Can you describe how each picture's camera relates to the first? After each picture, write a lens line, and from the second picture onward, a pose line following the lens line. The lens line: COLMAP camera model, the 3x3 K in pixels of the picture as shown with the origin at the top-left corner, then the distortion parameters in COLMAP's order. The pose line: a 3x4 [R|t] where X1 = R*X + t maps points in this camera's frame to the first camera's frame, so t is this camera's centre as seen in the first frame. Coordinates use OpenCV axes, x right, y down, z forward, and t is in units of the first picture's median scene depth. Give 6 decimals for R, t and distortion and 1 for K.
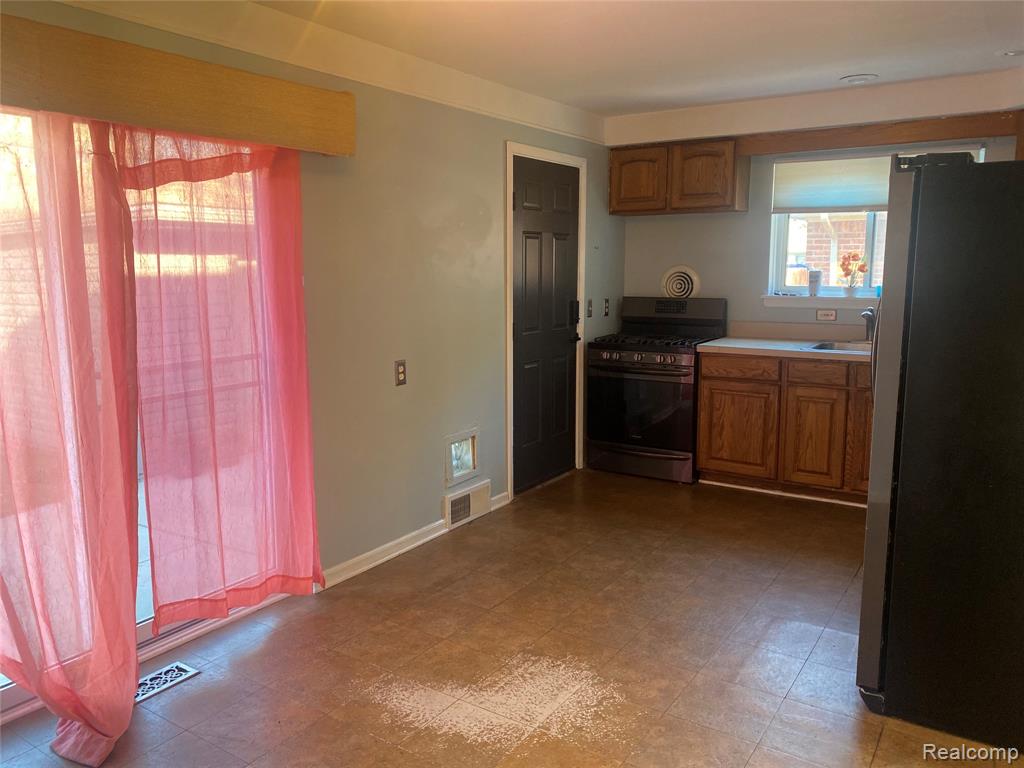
lens RADIAL K [[777.3, 0, 512.2], [0, 777.3, 375.9], [0, 0, 1]] dist [0.095914, -0.156374]
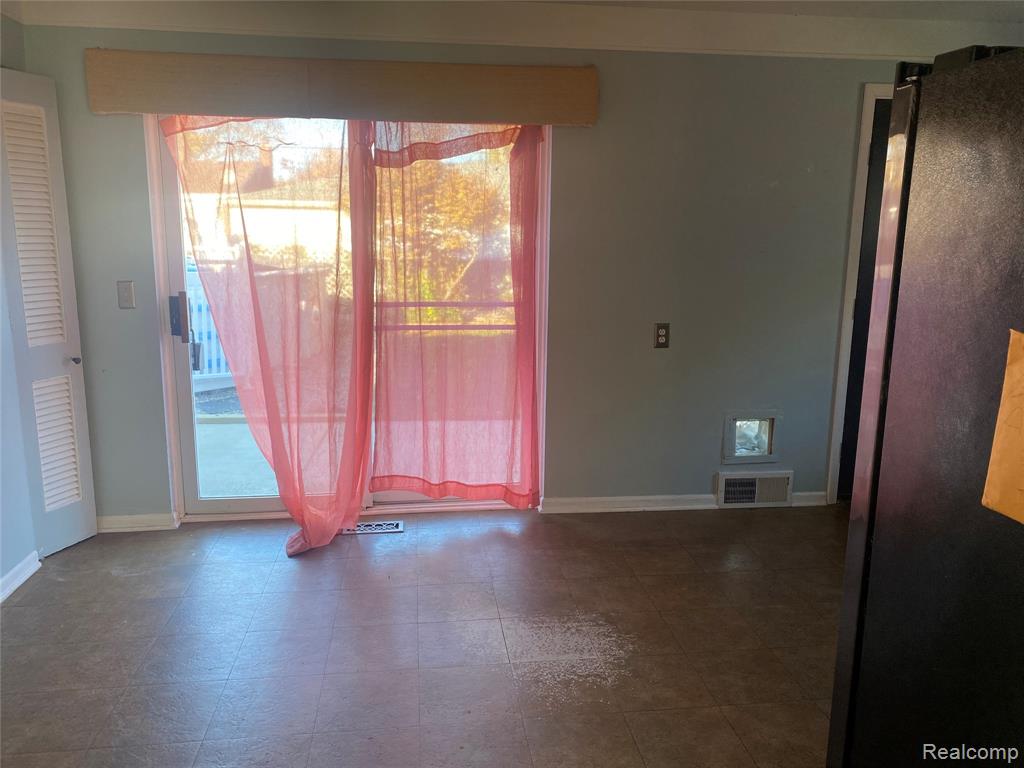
lens RADIAL K [[777.3, 0, 512.2], [0, 777.3, 375.9], [0, 0, 1]] dist [0.095914, -0.156374]
pose [[0.656516, 0.150777, -0.739090, 0.440424], [-0.125100, 0.988014, 0.090435, -0.017763], [0.743866, 0.033088, 0.667509, 0.164999]]
